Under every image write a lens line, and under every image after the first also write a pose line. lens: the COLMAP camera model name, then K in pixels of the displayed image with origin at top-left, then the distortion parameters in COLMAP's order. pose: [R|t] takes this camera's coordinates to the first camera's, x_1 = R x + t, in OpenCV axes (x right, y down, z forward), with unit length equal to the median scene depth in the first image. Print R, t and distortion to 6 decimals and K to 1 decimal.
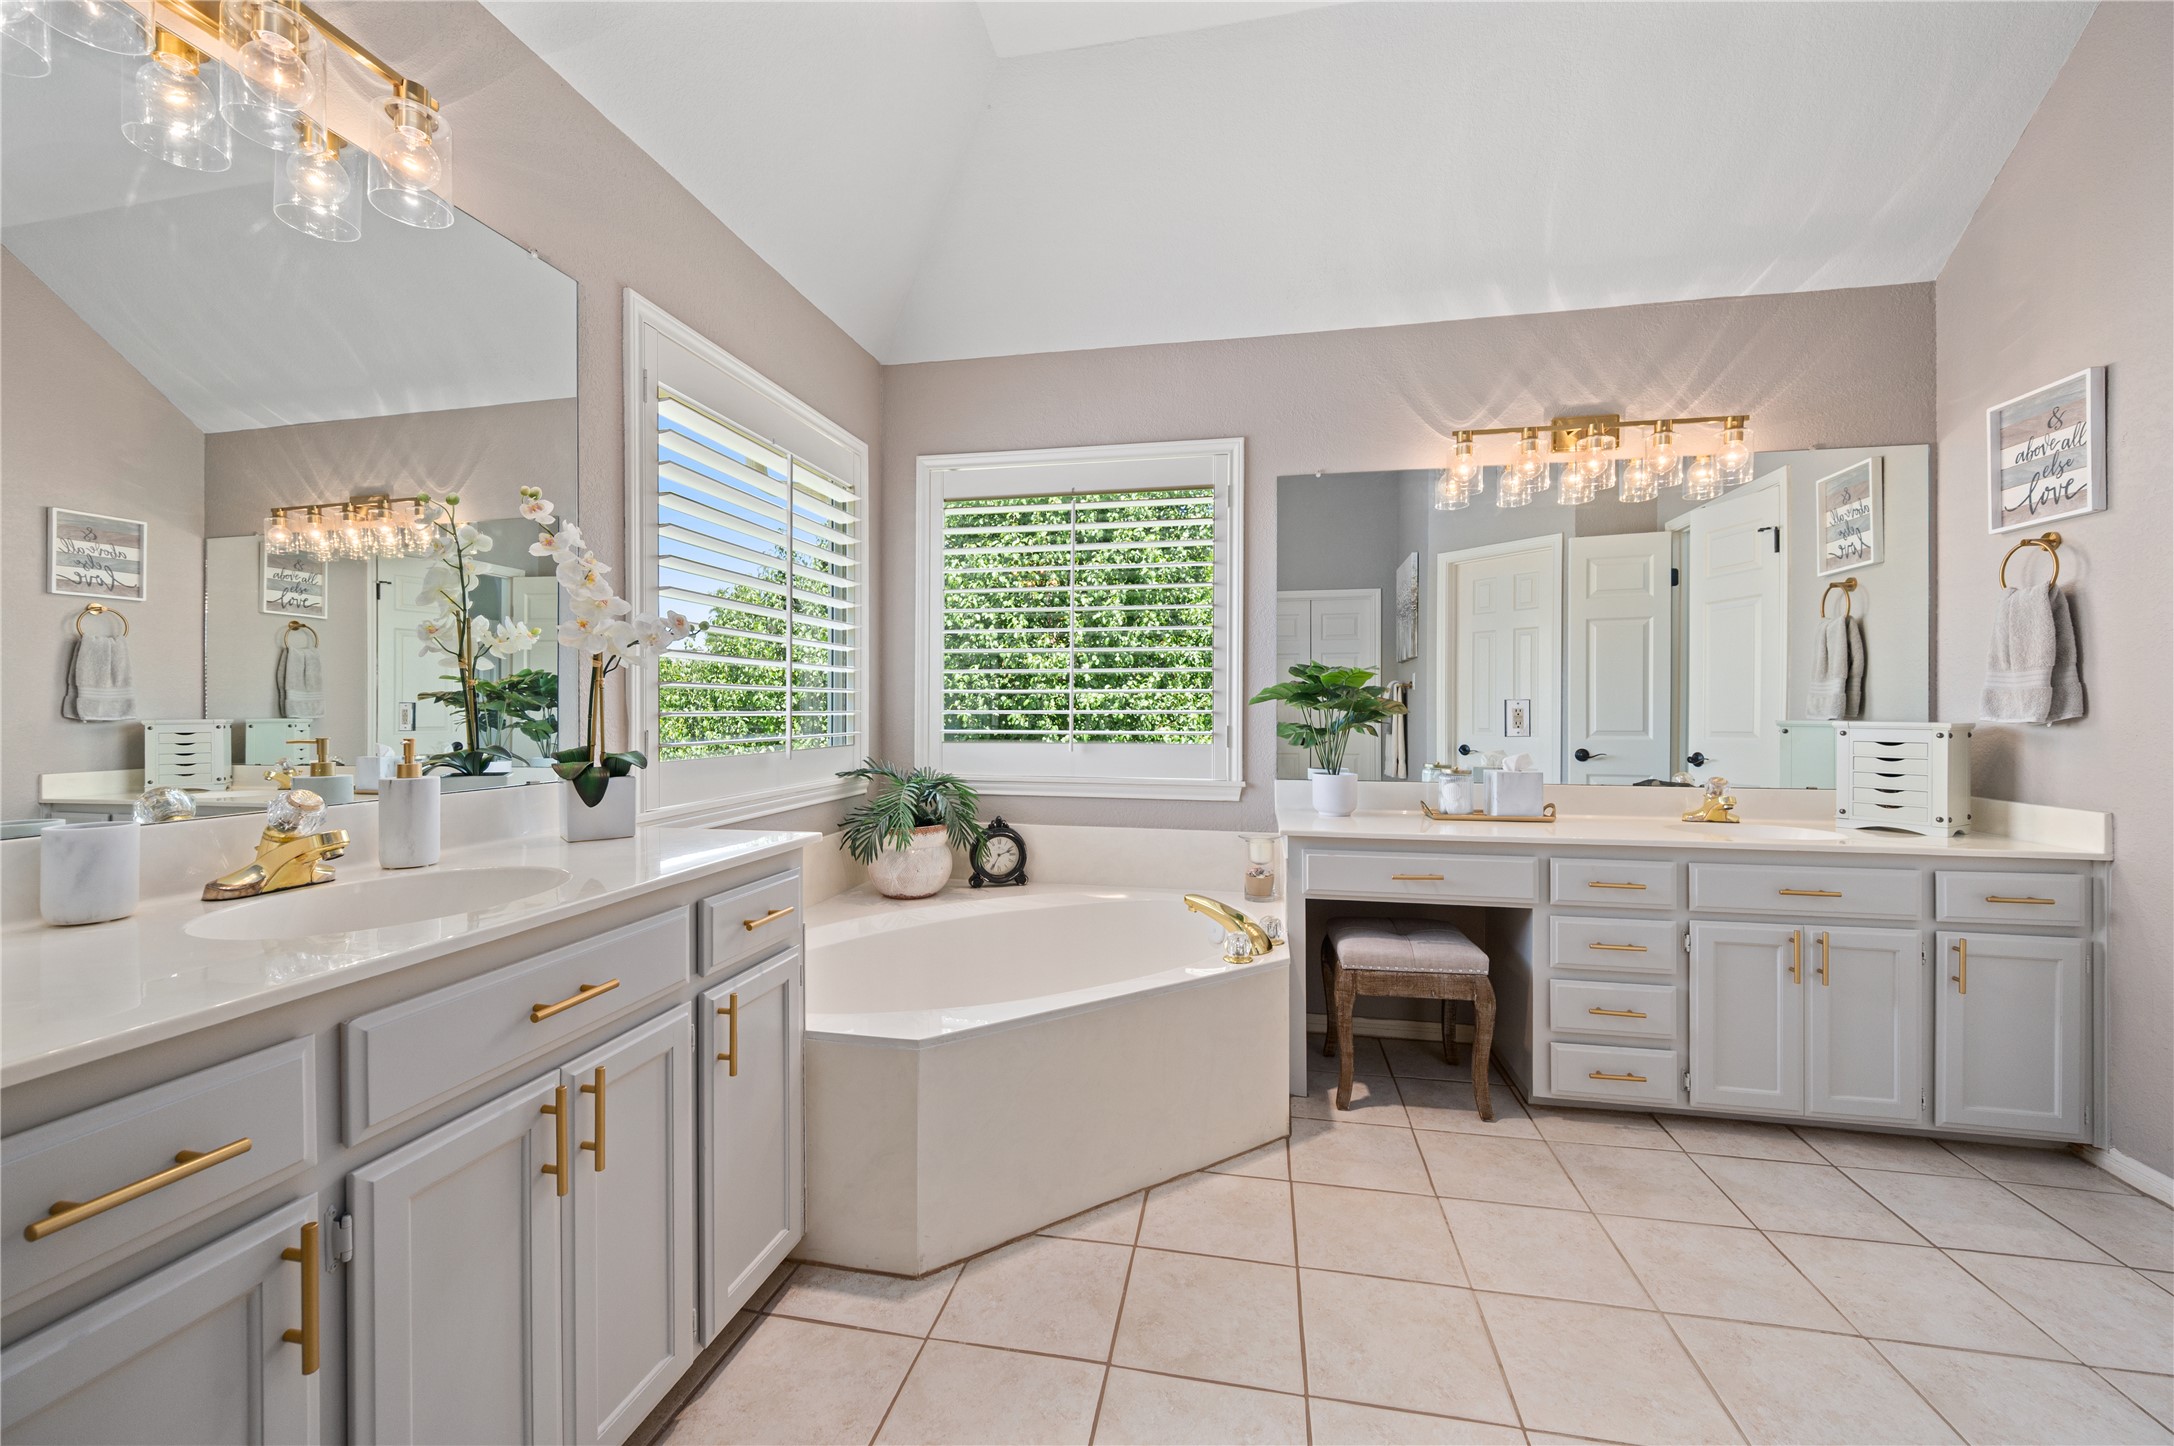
lens RADIAL K [[860.0, 0, 1089.1], [0, 860.0, 726.1], [0, 0, 1]] dist [-0.000065, 0.000521]
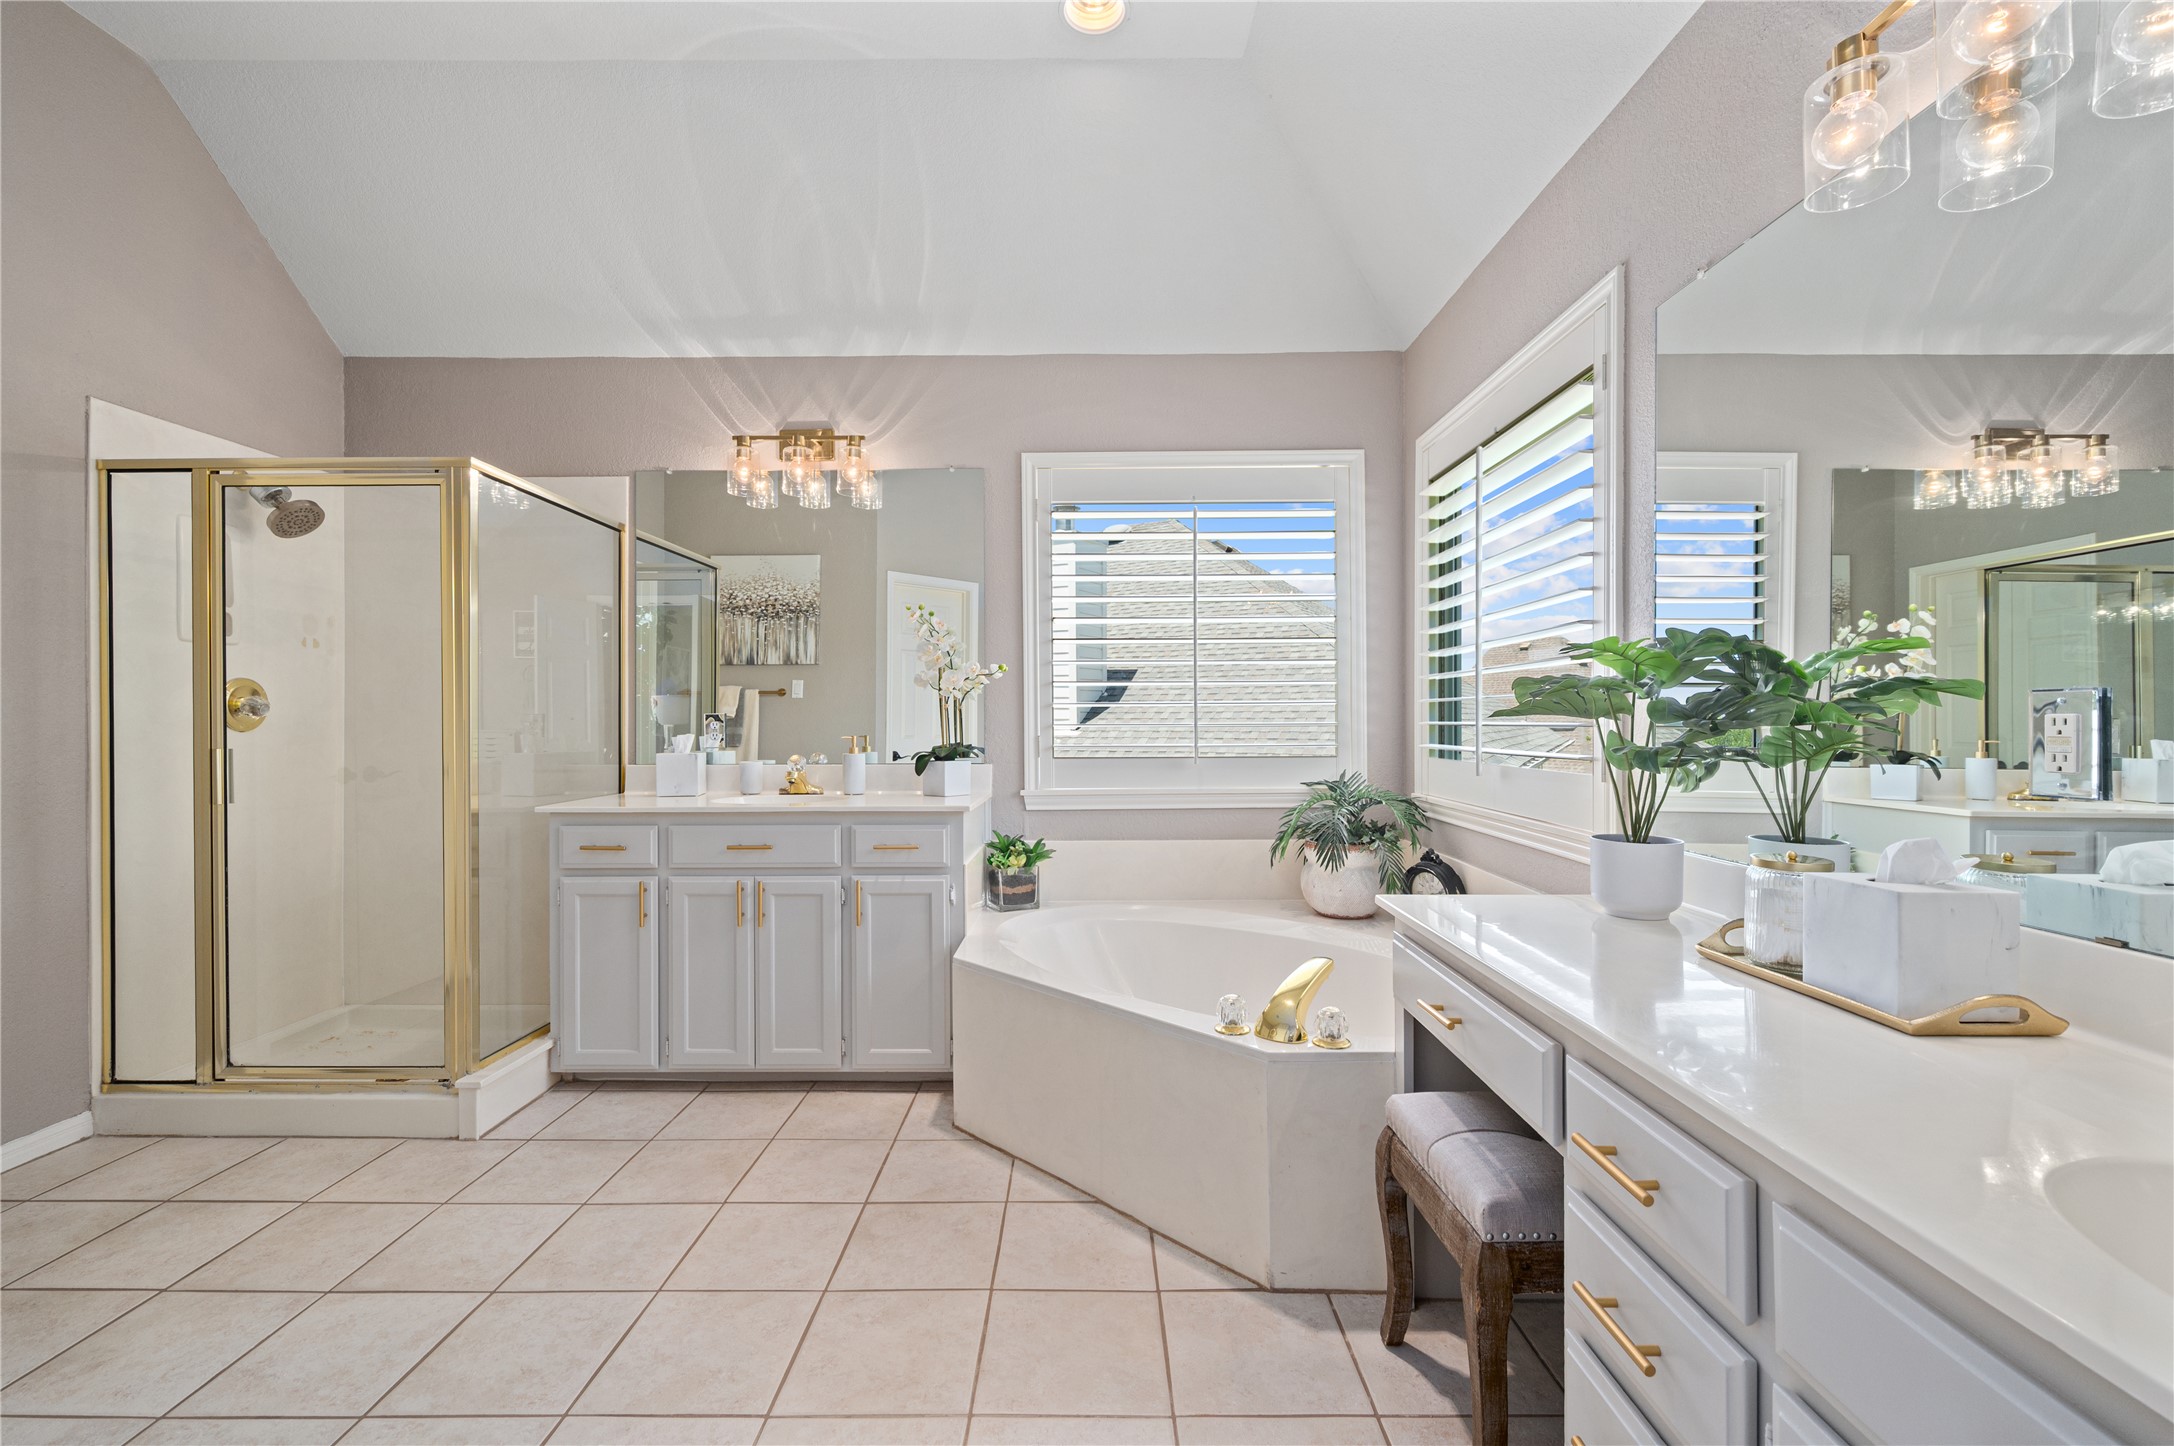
lens RADIAL K [[920.0, 0, 1088.4], [0, 920.0, 714.1], [0, 0, 1]] dist [-0.000316, -0.000046]
pose [[0.192116, -0.008443, -0.981336, 1.147861], [-0.010604, 0.999887, -0.010679, -0.019161], [0.981315, 0.012458, 0.192005, 0.789685]]
